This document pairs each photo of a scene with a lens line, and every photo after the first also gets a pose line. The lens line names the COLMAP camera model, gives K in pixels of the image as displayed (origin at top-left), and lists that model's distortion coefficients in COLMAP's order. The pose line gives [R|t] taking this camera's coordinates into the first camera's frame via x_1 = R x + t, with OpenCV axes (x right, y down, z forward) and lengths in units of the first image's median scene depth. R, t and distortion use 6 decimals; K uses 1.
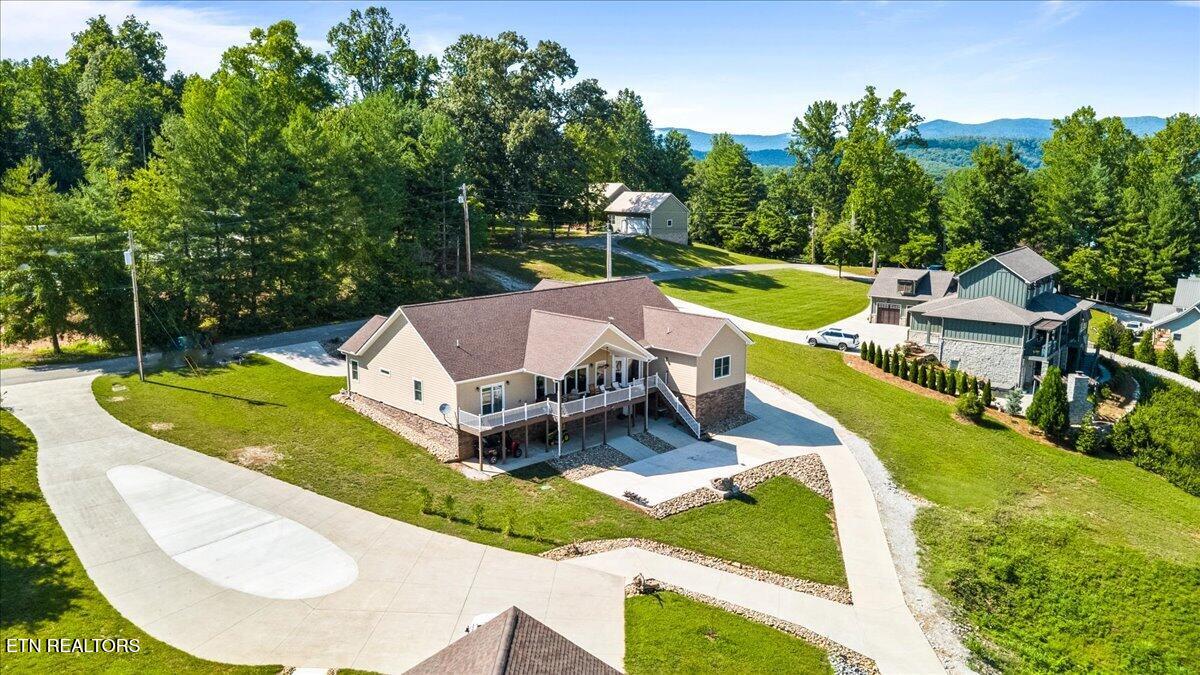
lens RADIAL K [[852.8, 0, 600.0], [0, 852.8, 337.5], [0, 0, 1]] dist [-0.005267, -0.000787]
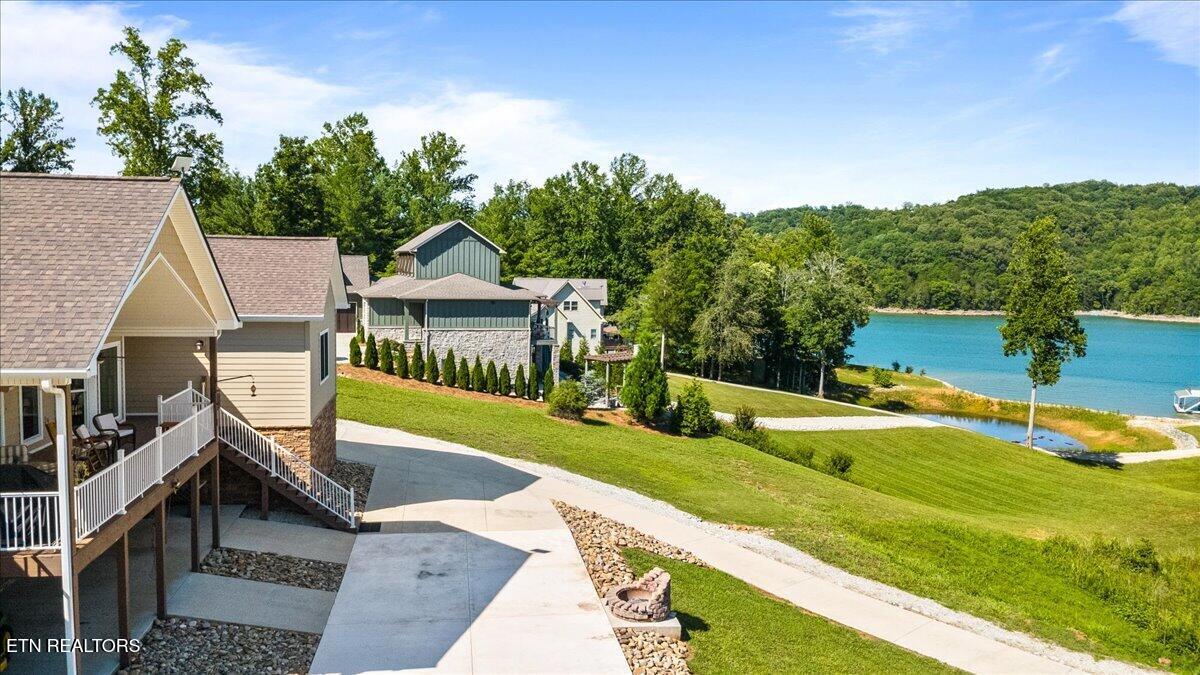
lens RADIAL K [[852.8, 0, 600.0], [0, 852.8, 337.5], [0, 0, 1]] dist [-0.005267, -0.000787]
pose [[0.556768, -0.060777, 0.828442, -0.137757], [0.137434, 0.990315, -0.019712, 0.056149], [-0.819220, 0.124831, 0.559728, 0.688407]]
